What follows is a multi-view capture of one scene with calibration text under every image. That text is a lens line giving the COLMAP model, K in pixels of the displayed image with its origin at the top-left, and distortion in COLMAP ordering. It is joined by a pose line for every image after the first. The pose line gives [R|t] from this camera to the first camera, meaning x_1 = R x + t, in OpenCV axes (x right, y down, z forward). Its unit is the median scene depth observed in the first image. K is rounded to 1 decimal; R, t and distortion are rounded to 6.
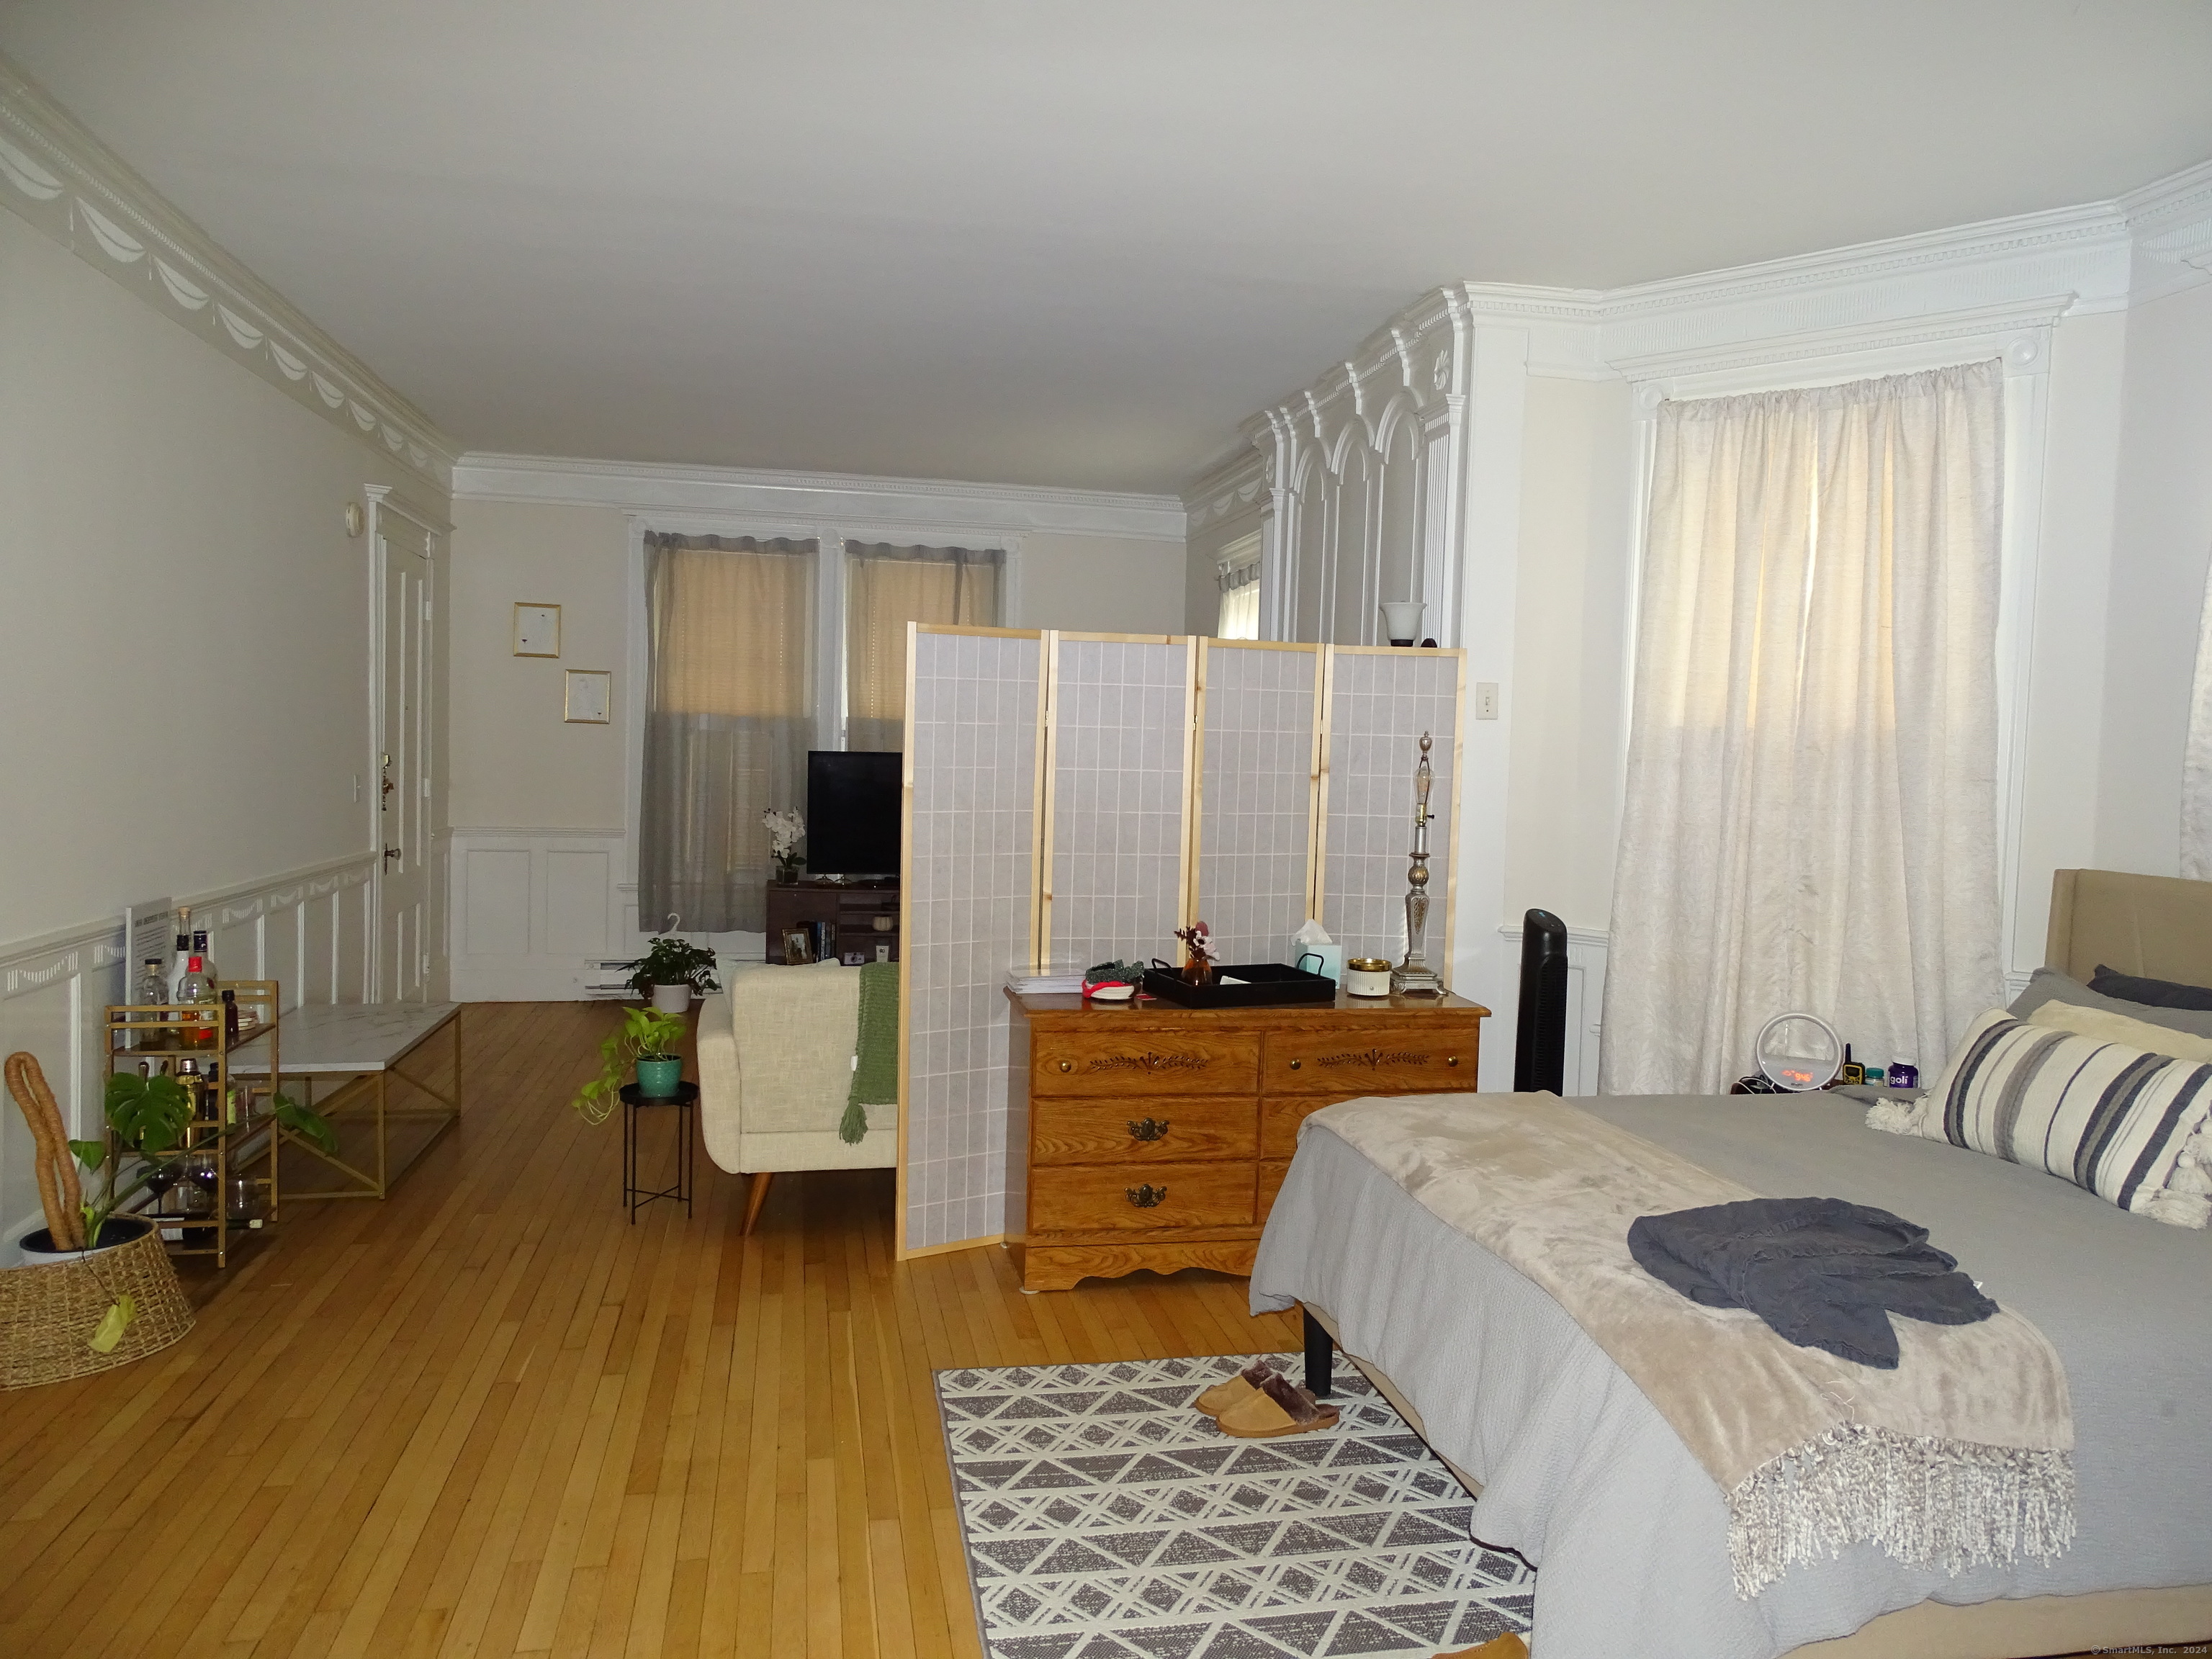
lens RADIAL K [[1597.0, 0, 1106.0], [0, 1597.0, 829.5], [0, 0, 1]] dist [0.001385, -0.000602]
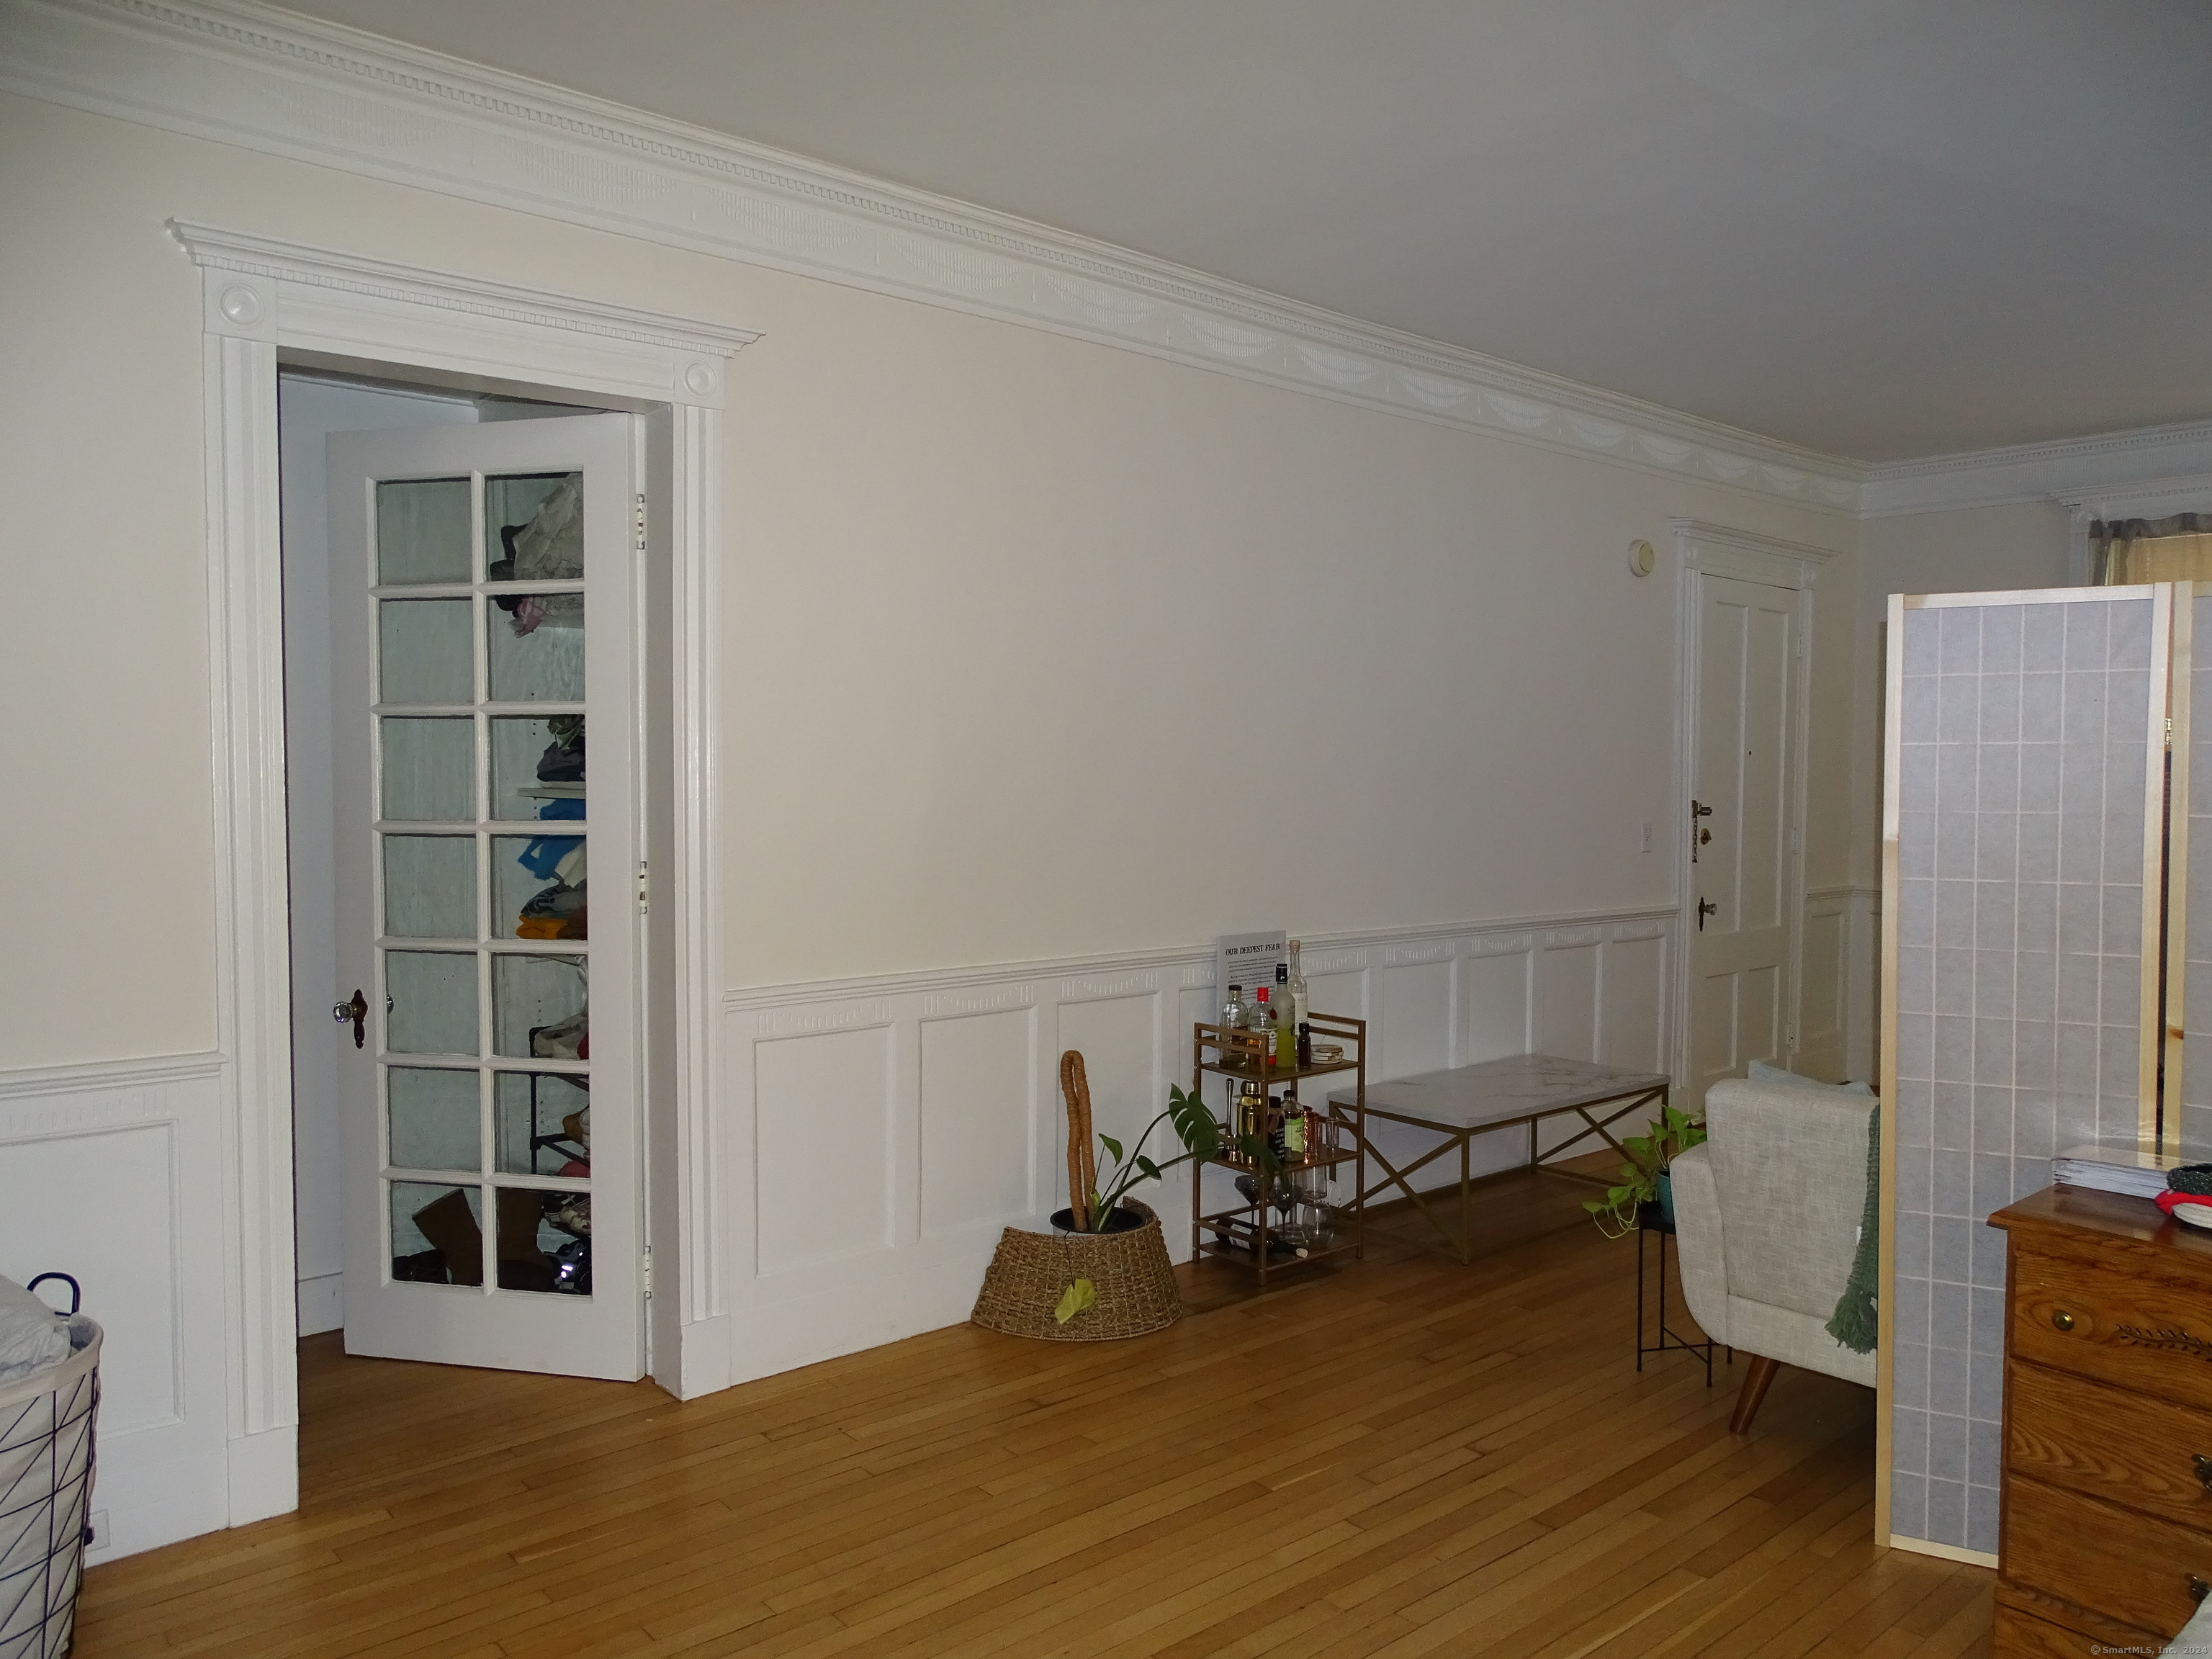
lens RADIAL K [[1571.3, 0, 1106.0], [0, 1571.3, 829.5], [0, 0, 1]] dist [-0.004059, -0.002679]
pose [[0.487980, 0.012278, -0.872768, 0.291516], [-0.044111, 0.998970, -0.010609, -0.009665], [0.871739, 0.043675, 0.488019, 0.390582]]
